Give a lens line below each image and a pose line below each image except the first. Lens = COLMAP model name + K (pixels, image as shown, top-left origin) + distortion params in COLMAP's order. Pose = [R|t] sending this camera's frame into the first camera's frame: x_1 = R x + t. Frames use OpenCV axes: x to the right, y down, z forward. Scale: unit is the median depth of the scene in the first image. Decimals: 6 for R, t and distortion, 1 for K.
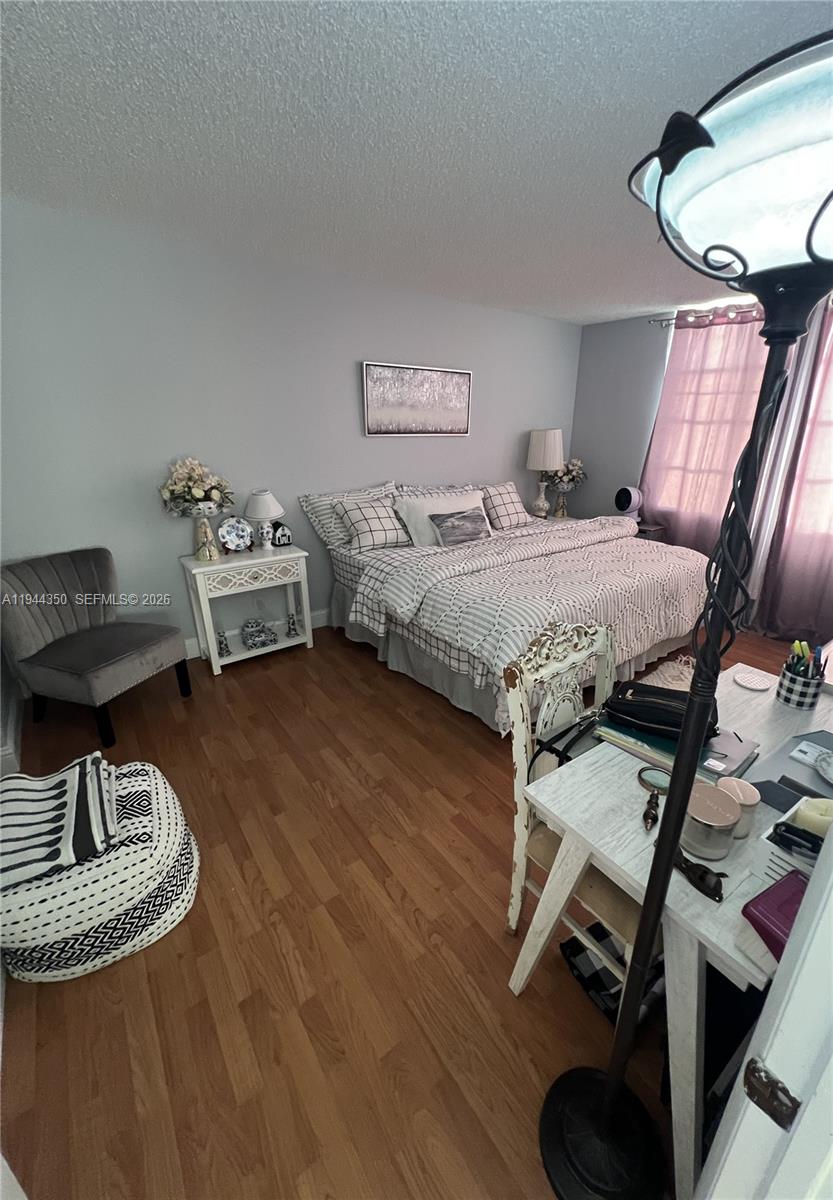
lens RADIAL K [[481.2, 0, 451.0], [0, 481.2, 603.8], [0, 0, 1]] dist [-0.000941, -0.000120]
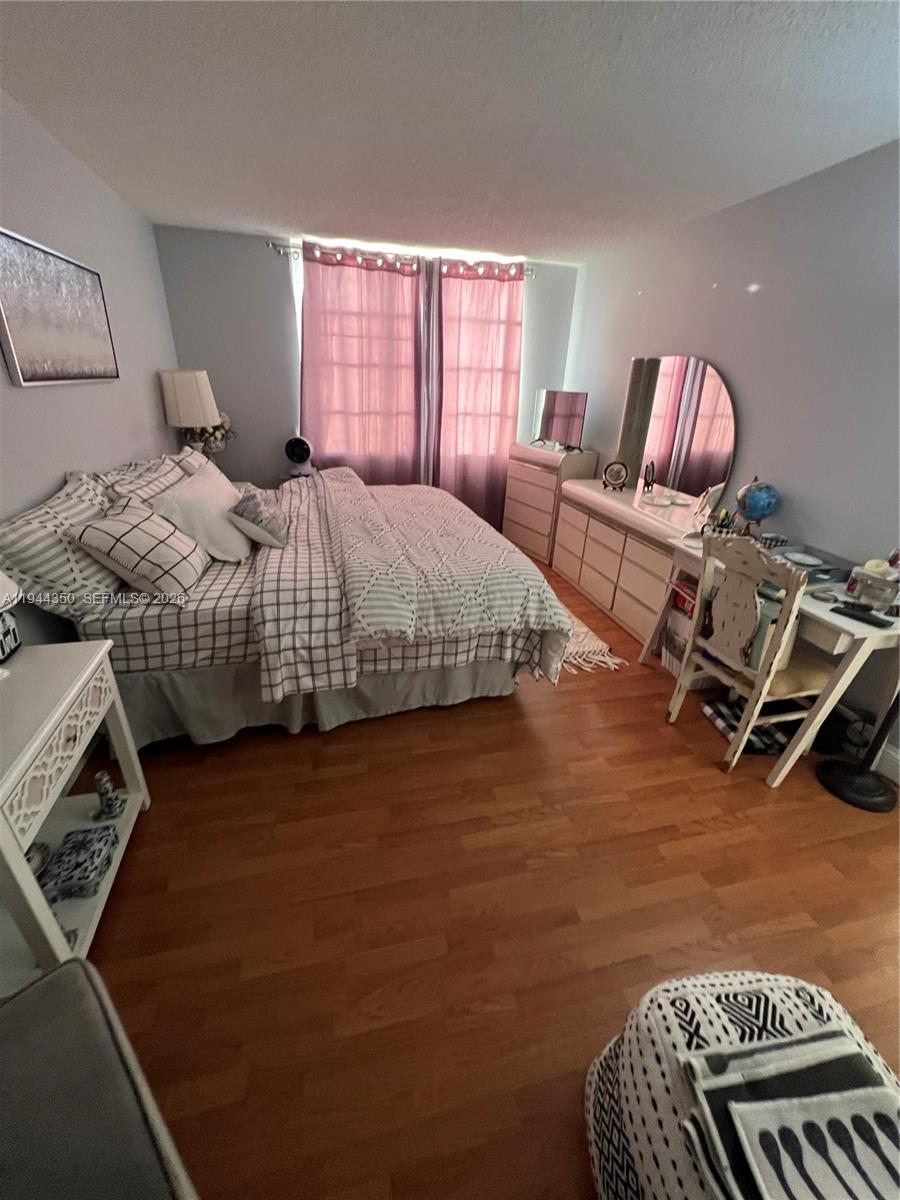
lens RADIAL K [[478.9, 0, 450.0], [0, 478.9, 600.0], [0, 0, 1]] dist [-0.001488, 0.000462]
pose [[0.409071, -0.389038, 0.825415, -0.503072], [0.296591, 0.912134, 0.282922, -0.165572], [-0.862957, 0.129075, 0.488513, 0.431218]]
